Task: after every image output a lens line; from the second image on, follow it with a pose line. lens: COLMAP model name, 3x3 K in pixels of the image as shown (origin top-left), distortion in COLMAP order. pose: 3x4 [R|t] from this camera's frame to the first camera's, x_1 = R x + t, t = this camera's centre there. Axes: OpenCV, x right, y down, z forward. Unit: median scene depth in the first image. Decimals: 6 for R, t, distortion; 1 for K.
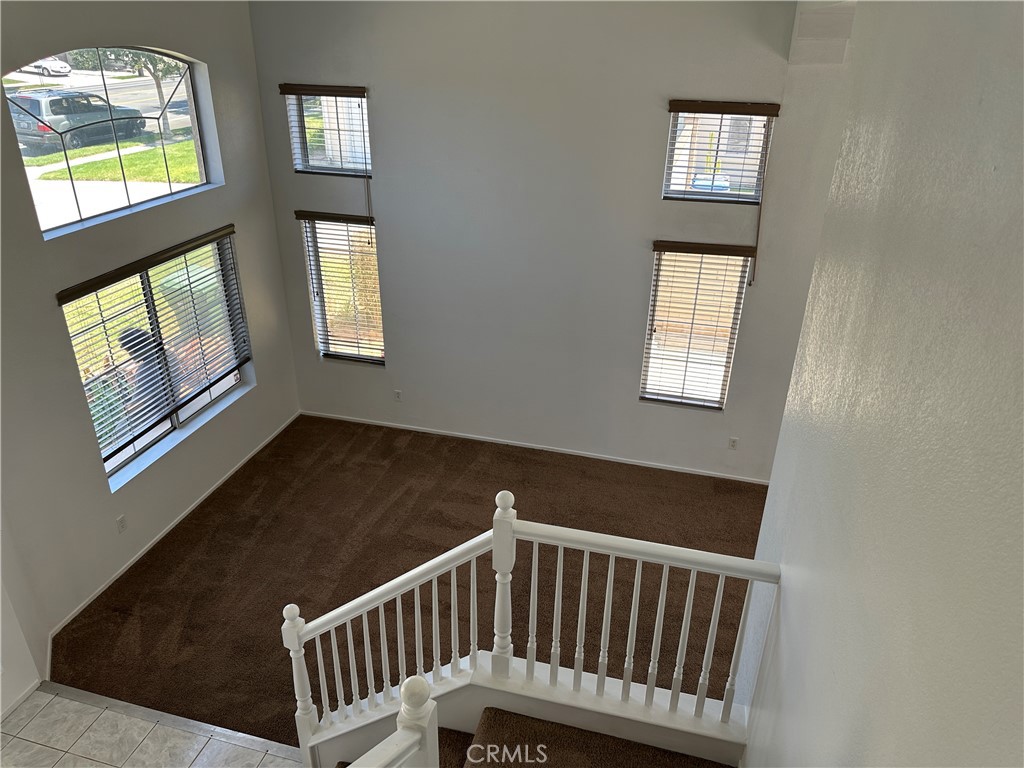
lens RADIAL K [[720.3, 0, 512.0], [0, 720.3, 384.0], [0, 0, 1]] dist [-0.000032, -0.000994]
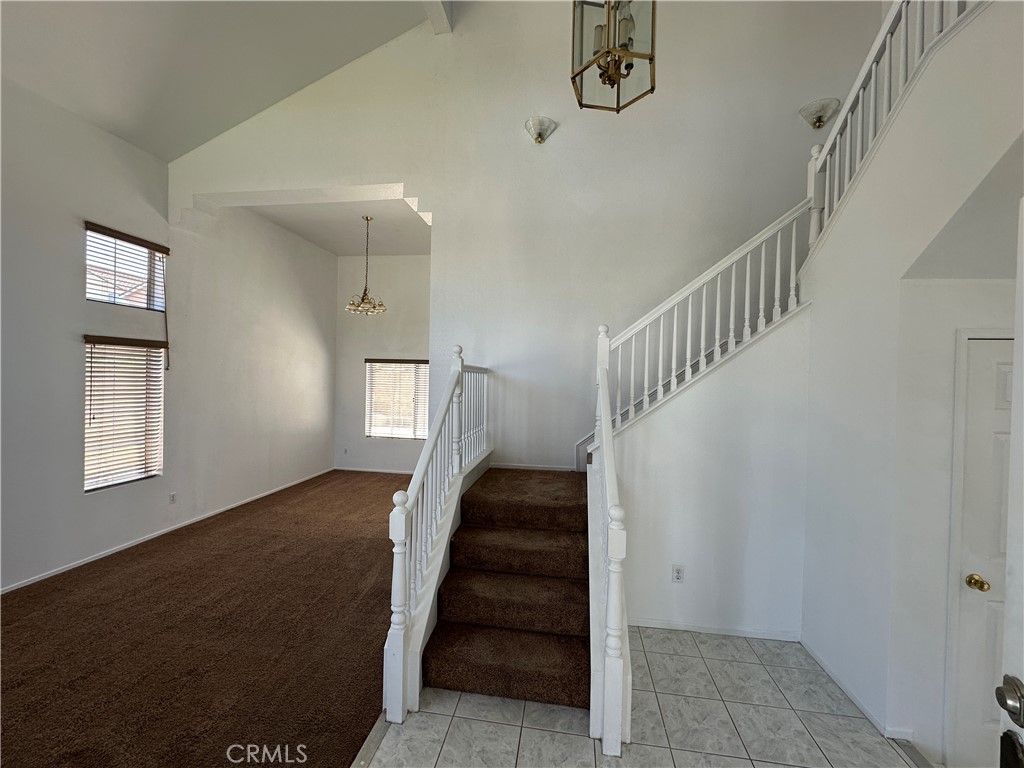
lens RADIAL K [[408.9, 0, 512.0], [0, 408.9, 384.0], [0, 0, 1]] dist [-0.000708, 0.000023]
pose [[-0.112113, -0.029742, 0.993250, -0.545701], [0.423810, 0.902652, 0.074867, 0.114725], [-0.898786, 0.429343, -0.088594, 0.493629]]
